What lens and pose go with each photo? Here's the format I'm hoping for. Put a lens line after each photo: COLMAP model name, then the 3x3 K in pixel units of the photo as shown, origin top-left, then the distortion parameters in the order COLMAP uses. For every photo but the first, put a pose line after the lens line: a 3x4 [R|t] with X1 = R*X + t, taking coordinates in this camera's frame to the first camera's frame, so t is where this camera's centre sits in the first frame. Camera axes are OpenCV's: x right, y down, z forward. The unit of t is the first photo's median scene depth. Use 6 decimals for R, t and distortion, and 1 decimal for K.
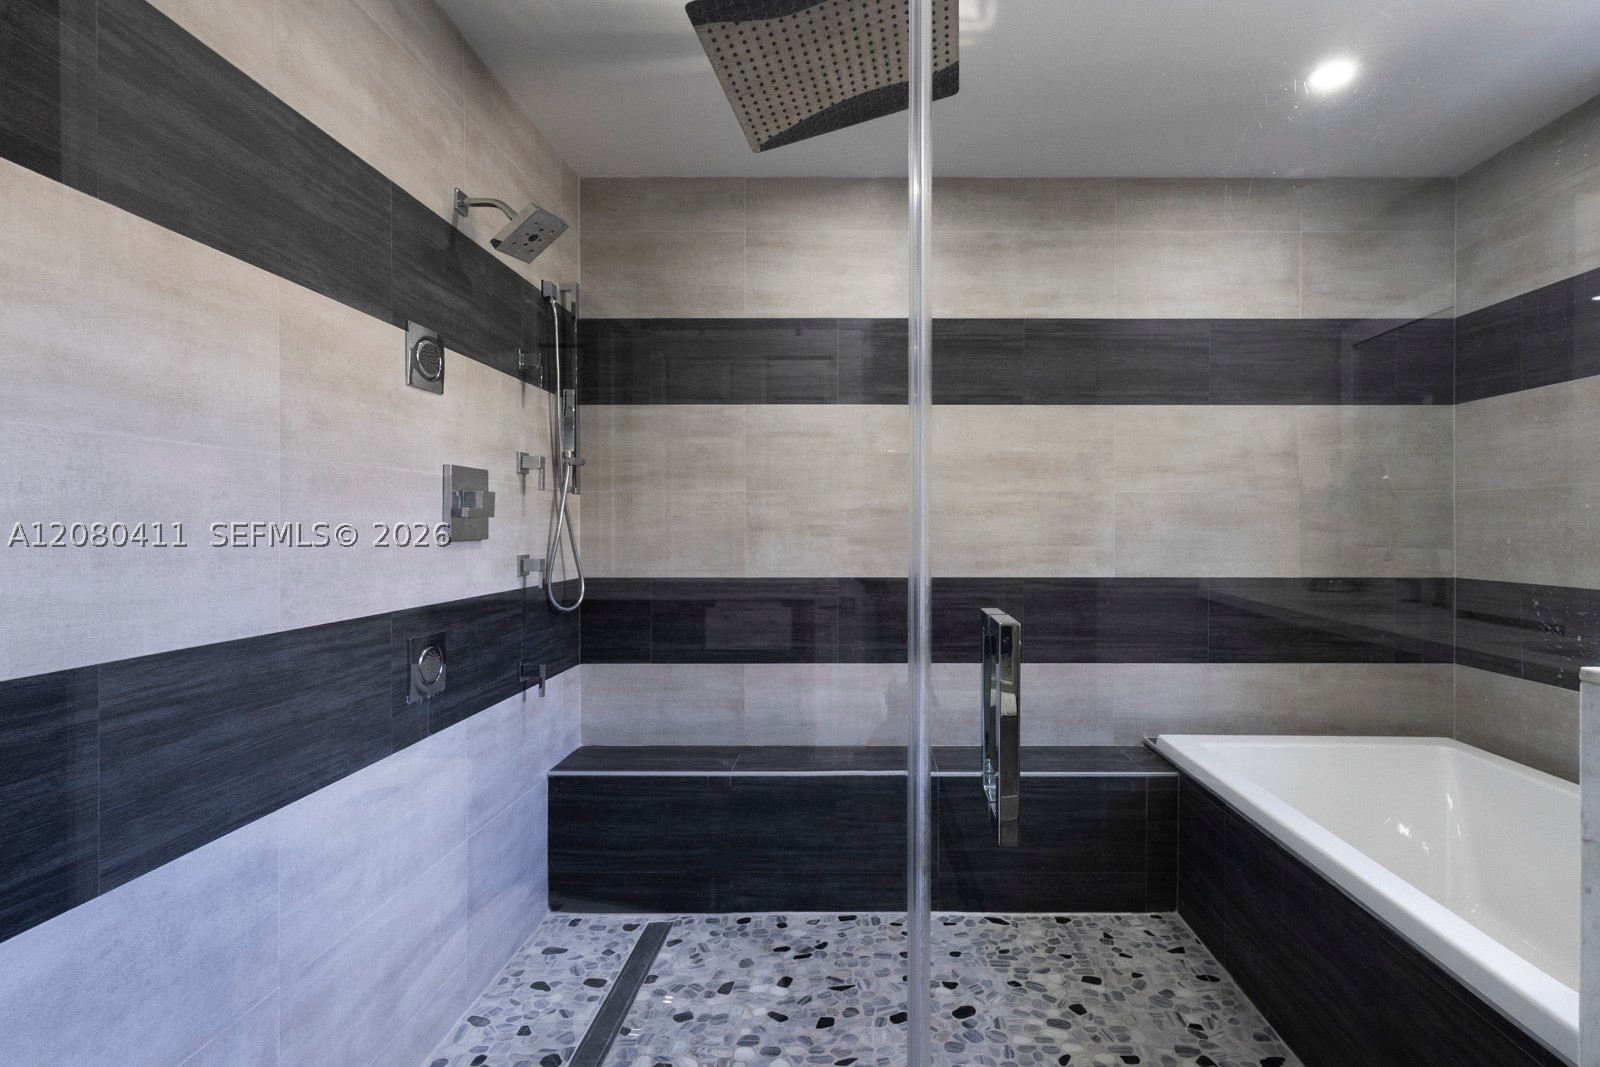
lens RADIAL K [[795.3, 0, 808.3], [0, 795.3, 524.2], [0, 0, 1]] dist [0.001011, -0.003016]
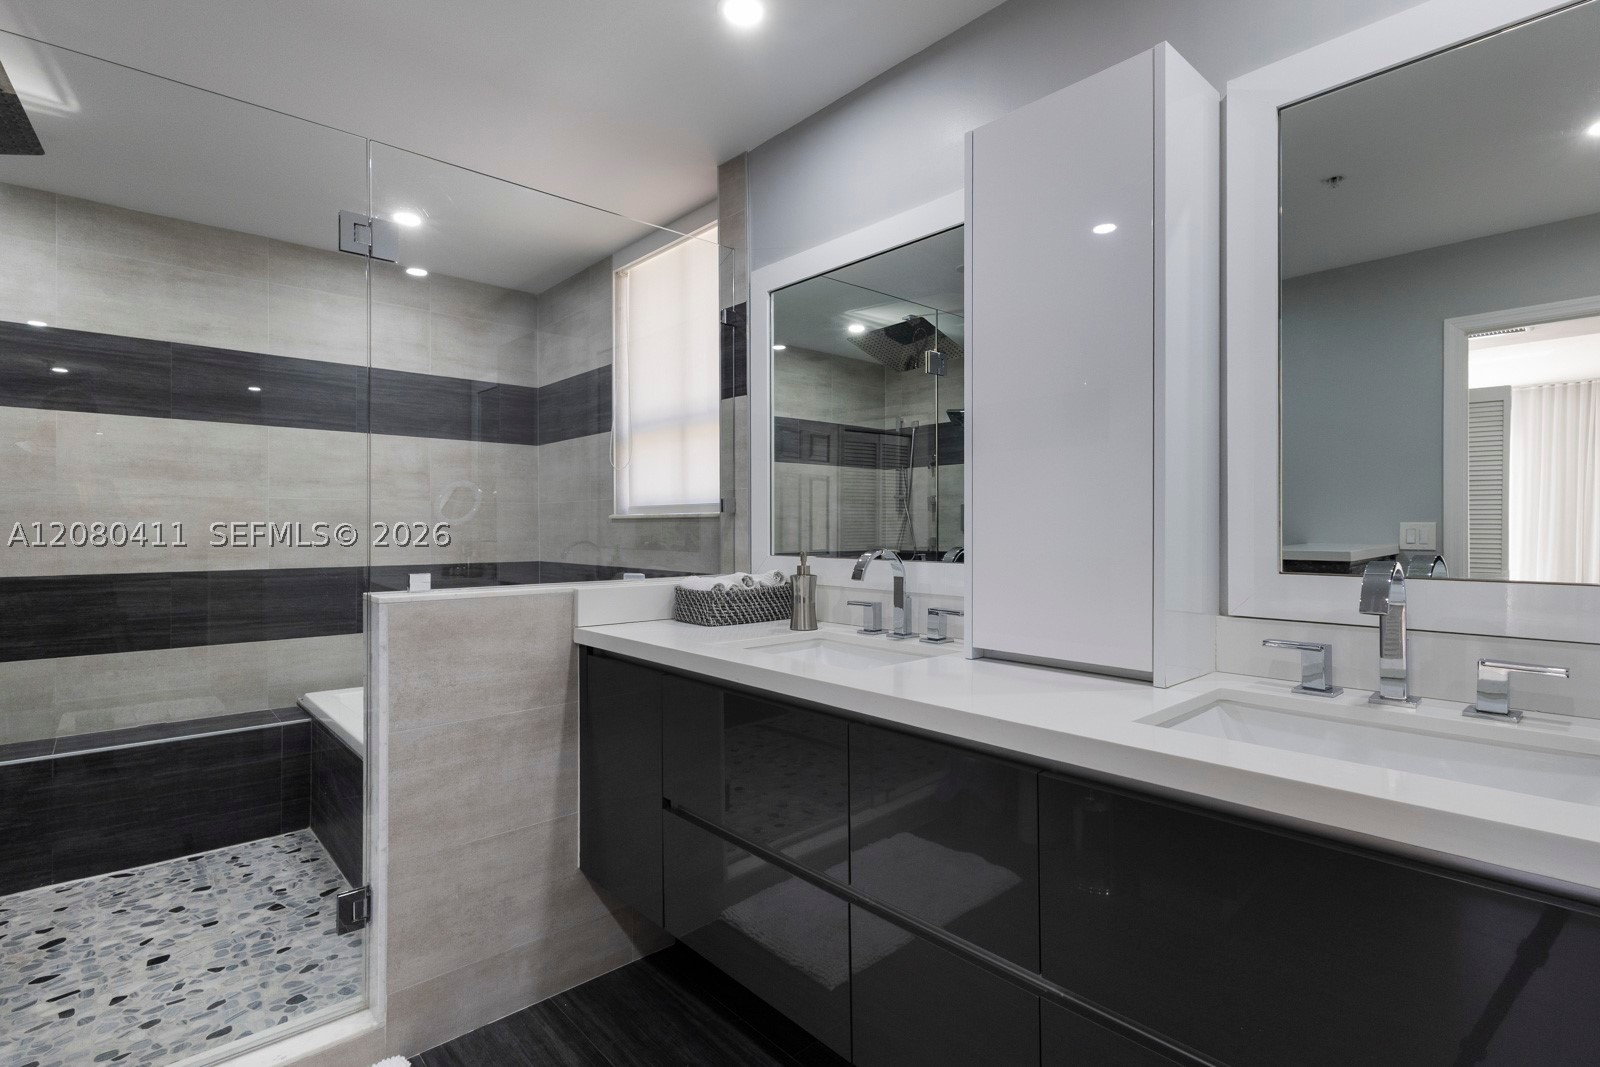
lens RADIAL K [[795.3, 0, 808.3], [0, 795.3, 524.2], [0, 0, 1]] dist [0.001011, -0.003016]
pose [[0.701930, 0.002530, 0.712241, 0.118367], [-0.000240, 0.999994, -0.003315, 0.003140], [-0.712246, 0.002156, 0.701927, -0.492352]]
